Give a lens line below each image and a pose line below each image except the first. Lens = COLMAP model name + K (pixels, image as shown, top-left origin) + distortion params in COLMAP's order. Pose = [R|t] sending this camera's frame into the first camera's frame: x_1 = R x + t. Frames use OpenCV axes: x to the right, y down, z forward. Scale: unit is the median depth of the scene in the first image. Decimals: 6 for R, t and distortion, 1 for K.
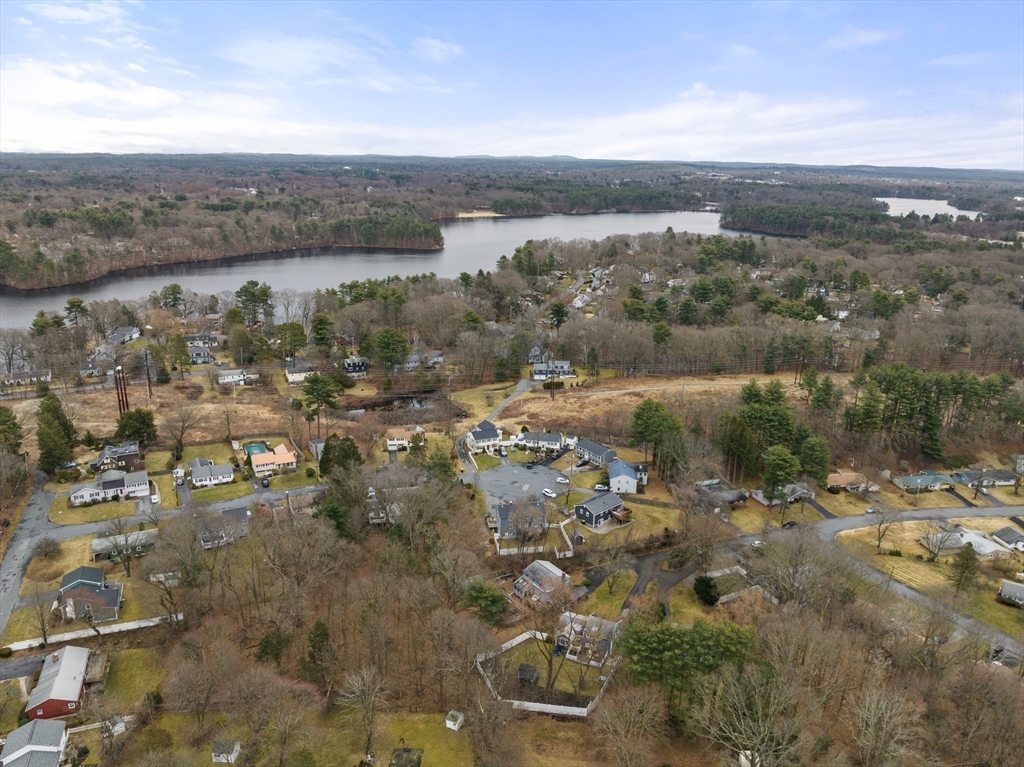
lens RADIAL K [[722.5, 0, 510.2], [0, 722.5, 382.9], [0, 0, 1]] dist [-0.031311, -0.005168]
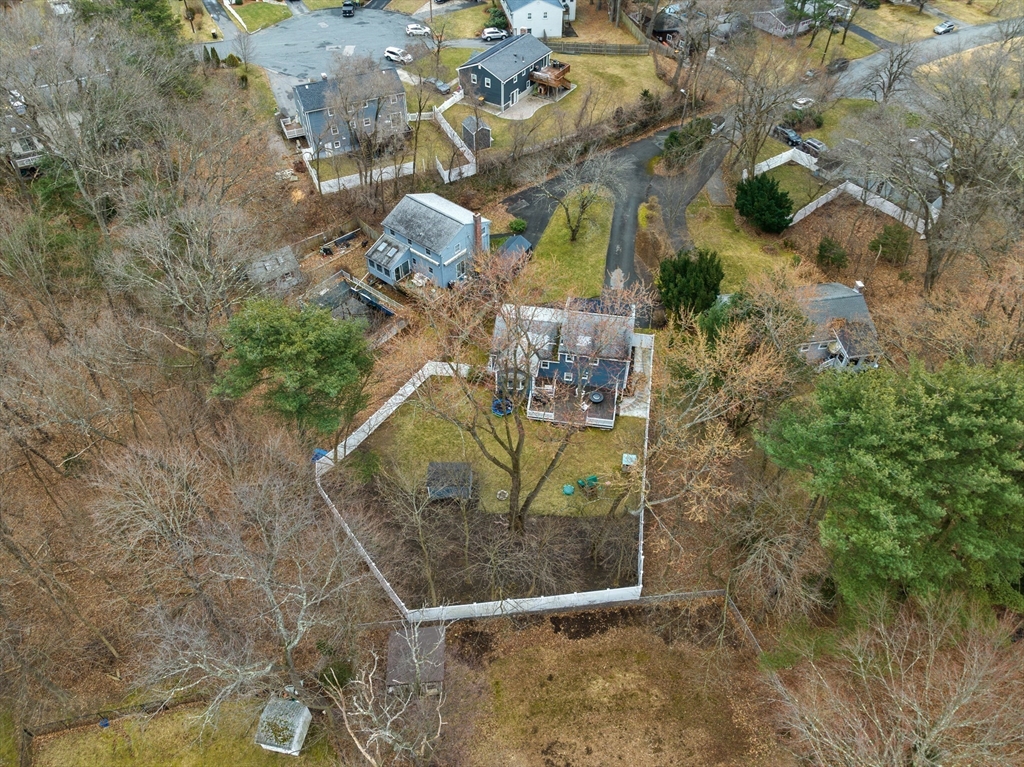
lens RADIAL K [[722.5, 0, 511.1], [0, 722.5, 380.3], [0, 0, 1]] dist [-0.031311, -0.005168]
pose [[0.965148, -0.195542, 0.173932, -0.001263], [0.083178, 0.859355, 0.504569, 0.114355], [-0.248134, -0.472517, 0.845670, 0.505761]]
